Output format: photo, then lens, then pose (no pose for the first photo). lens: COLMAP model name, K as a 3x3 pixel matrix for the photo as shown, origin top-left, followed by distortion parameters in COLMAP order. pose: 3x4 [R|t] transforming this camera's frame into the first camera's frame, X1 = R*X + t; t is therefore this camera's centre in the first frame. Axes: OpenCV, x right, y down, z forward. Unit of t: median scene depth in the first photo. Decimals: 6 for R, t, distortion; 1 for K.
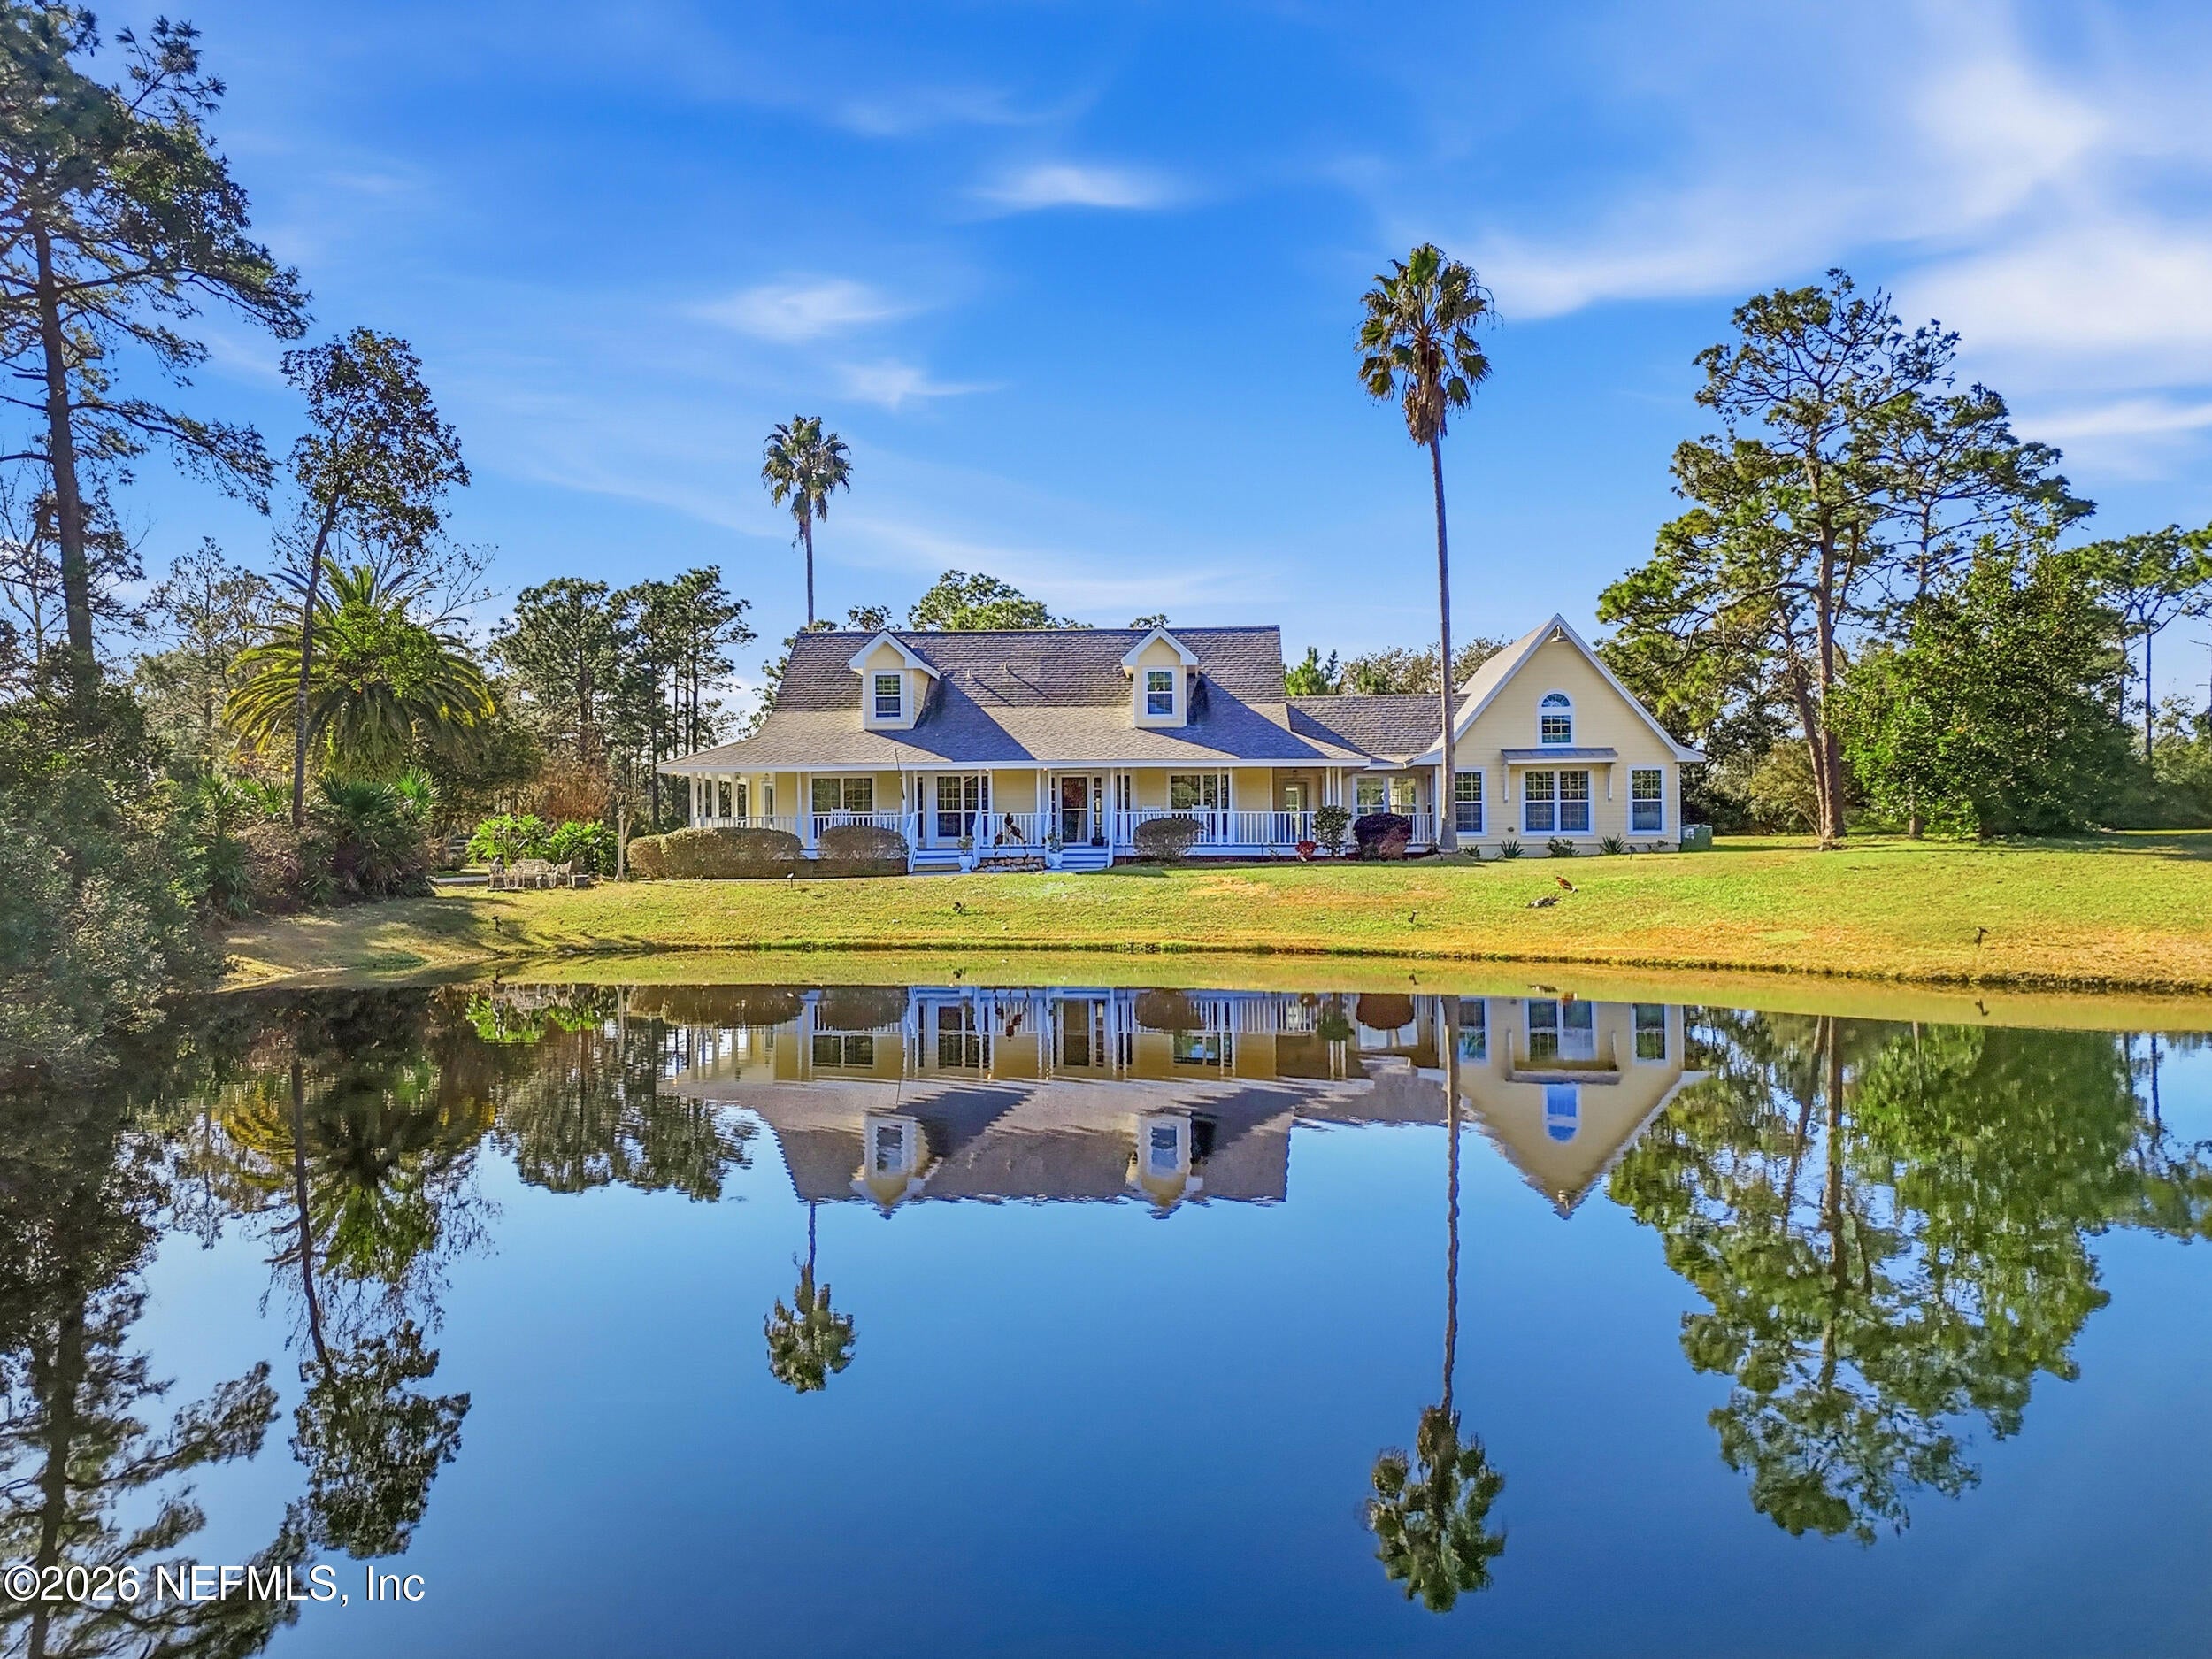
lens RADIAL K [[1615.8, 0, 1057.6], [0, 1615.8, 827.1], [0, 0, 1]] dist [0.032592, -0.056911]
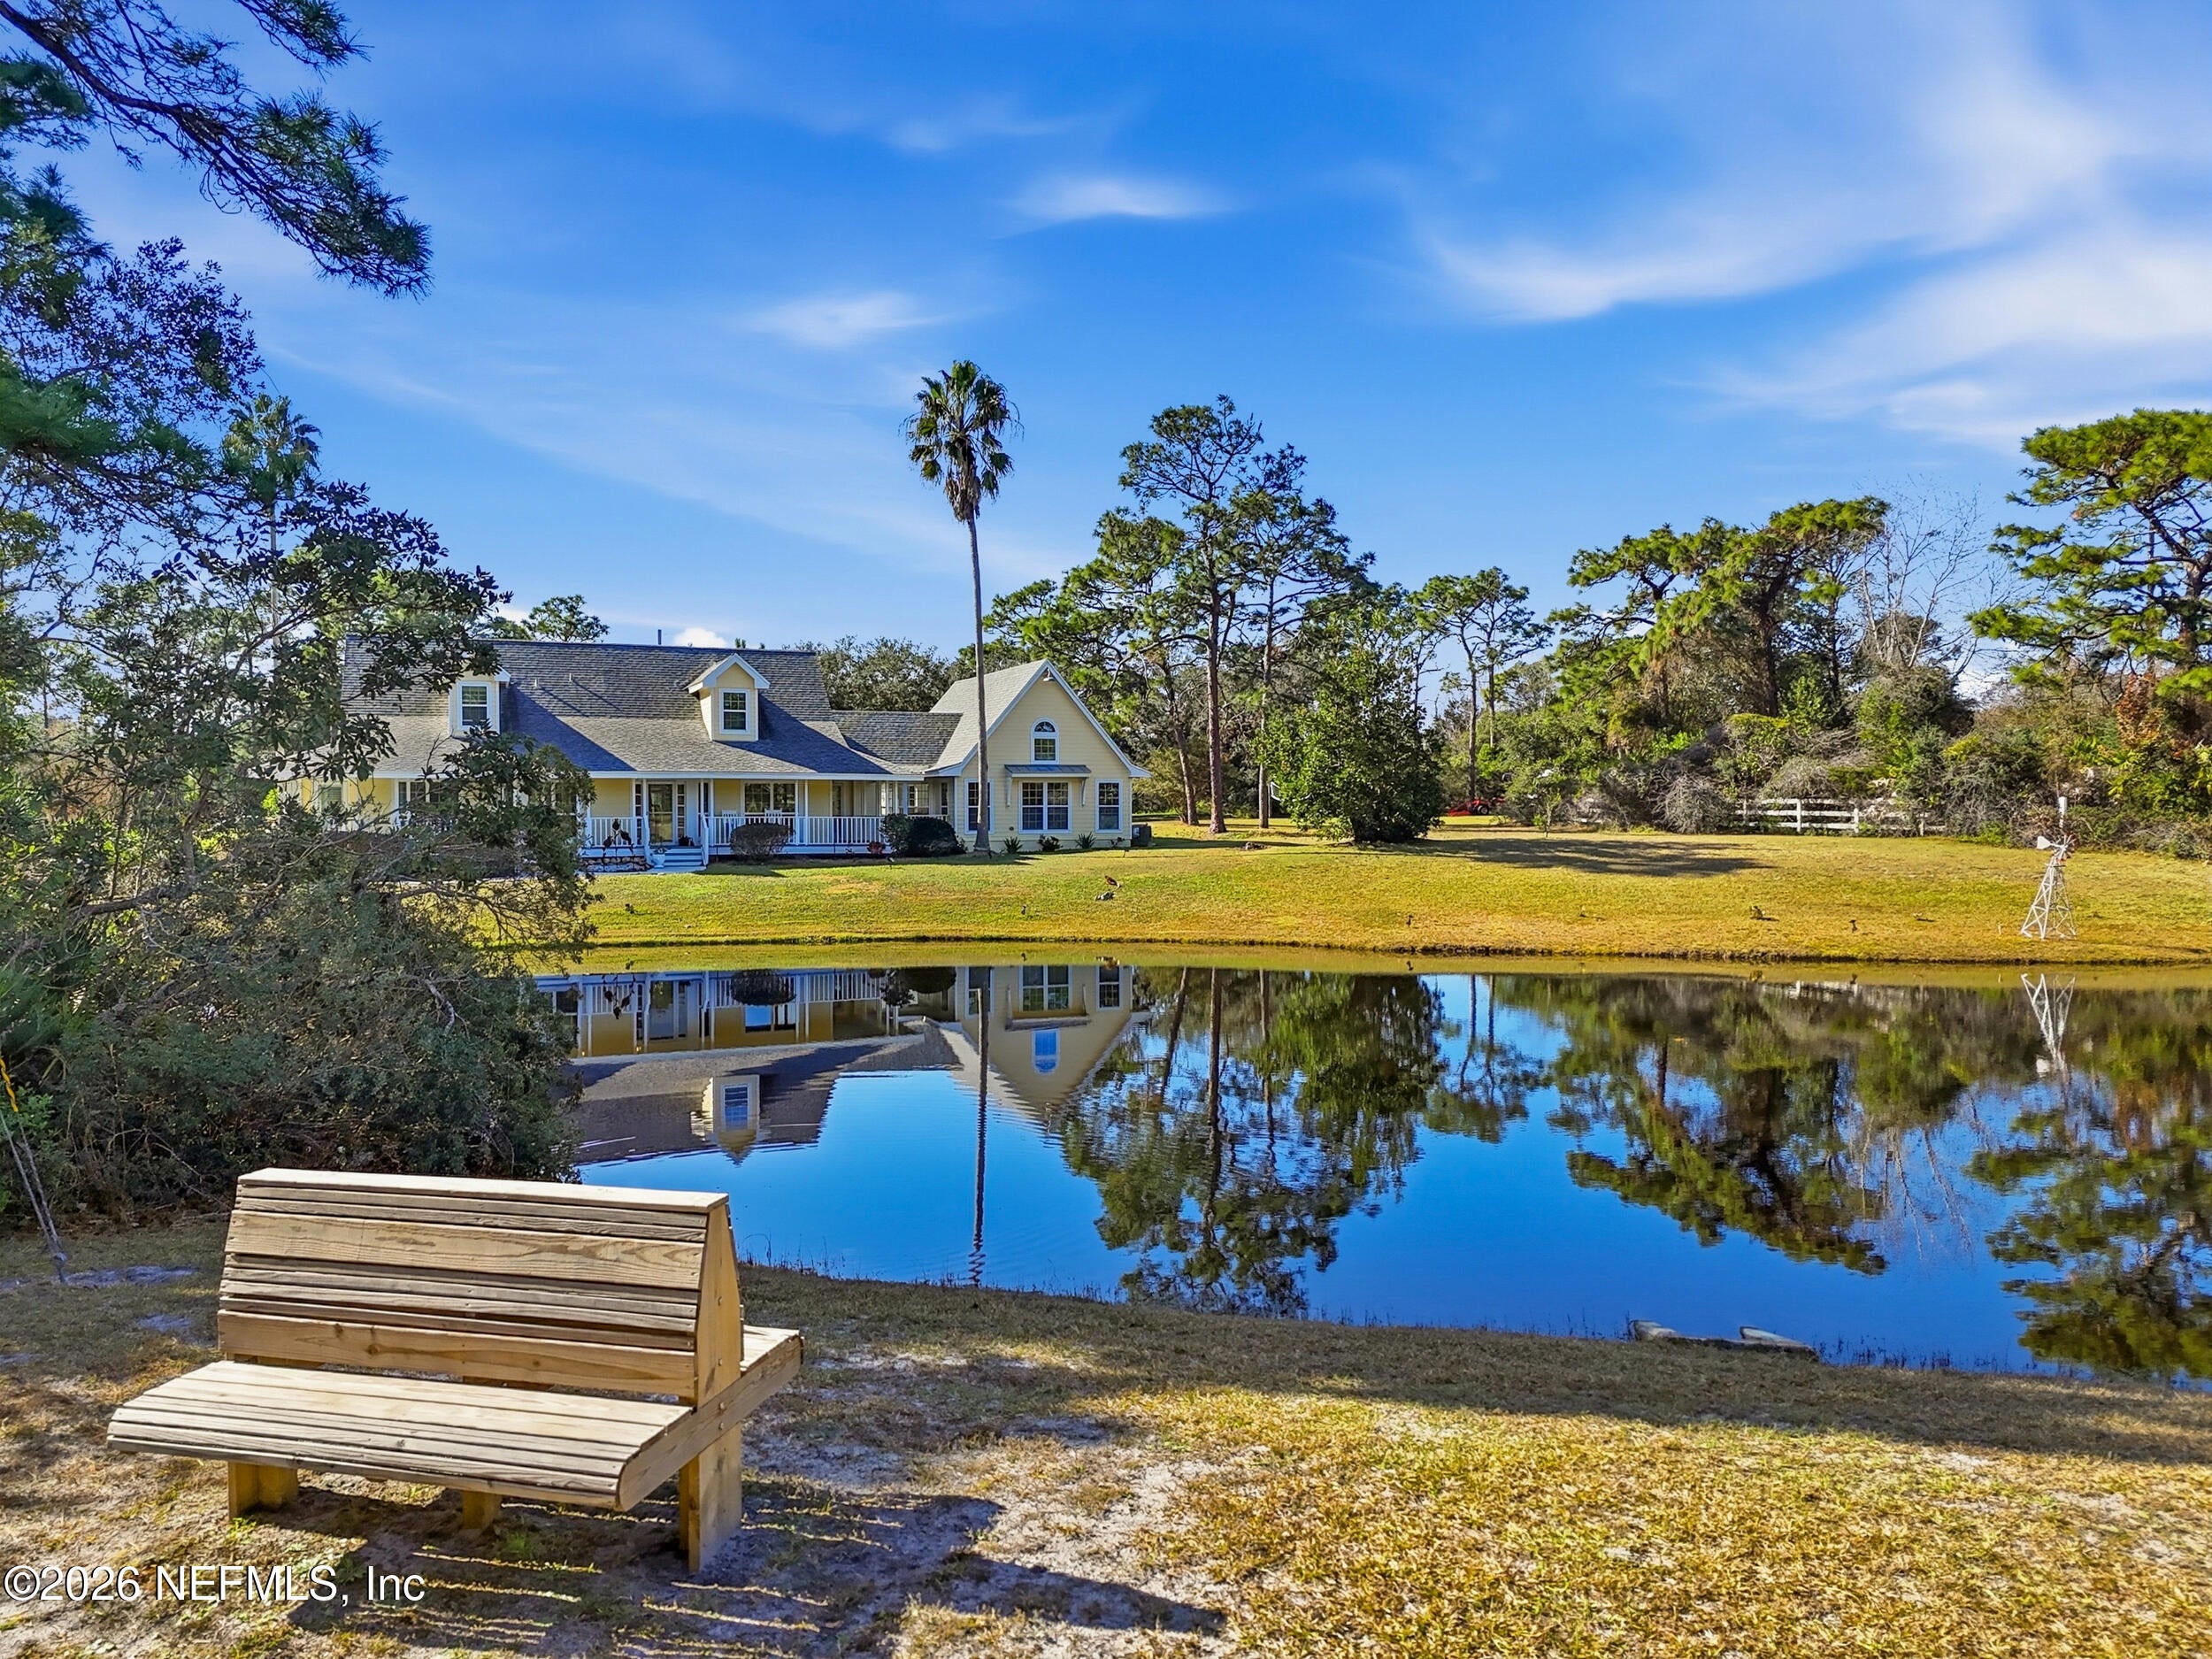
lens RADIAL K [[1583.5, 0, 1106.0], [0, 1583.5, 829.5], [0, 0, 1]] dist [0.070214, -0.001290]
pose [[0.897339, -0.003059, 0.441331, -0.203046], [-0.009293, 0.999623, 0.025824, -0.031260], [-0.441244, -0.027274, 0.896973, -0.139130]]
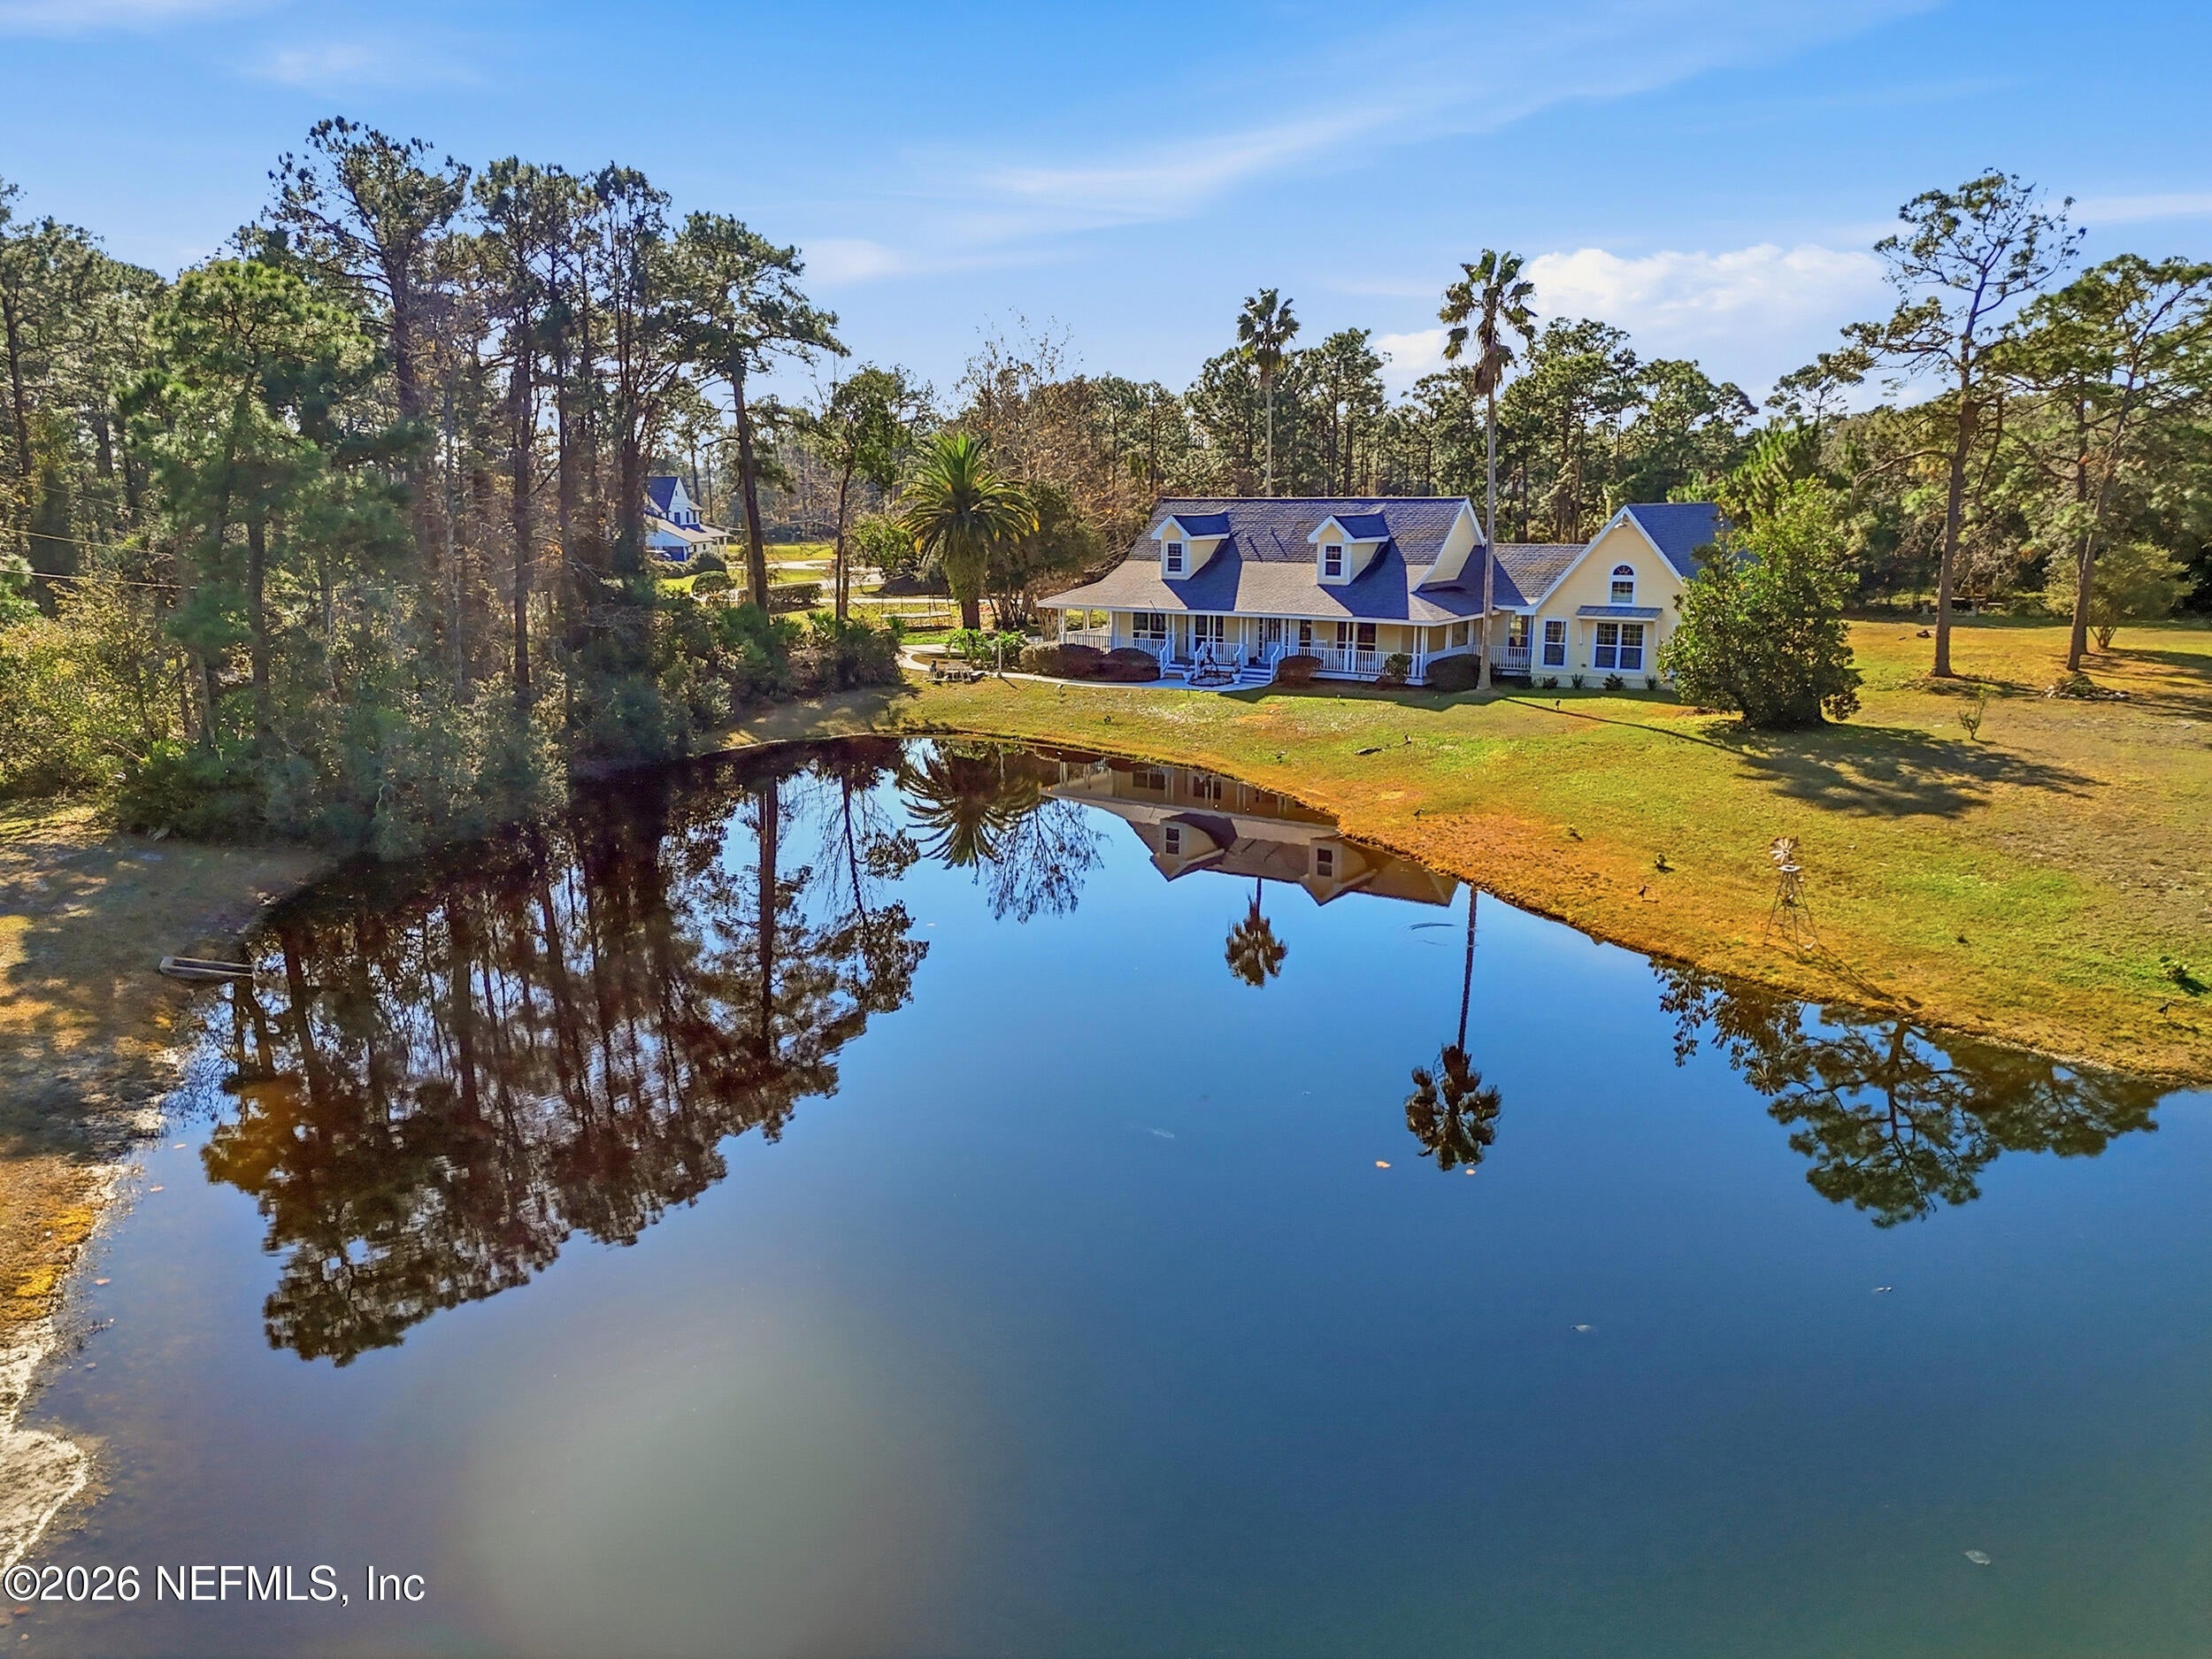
lens RADIAL K [[1583.5, 0, 1106.0], [0, 1583.5, 829.5], [0, 0, 1]] dist [0.070214, -0.001290]
pose [[0.859562, 0.110979, -0.498835, 0.639841], [0.006380, 0.973728, 0.227627, -0.177853], [0.510991, -0.198842, 0.836271, -0.368716]]
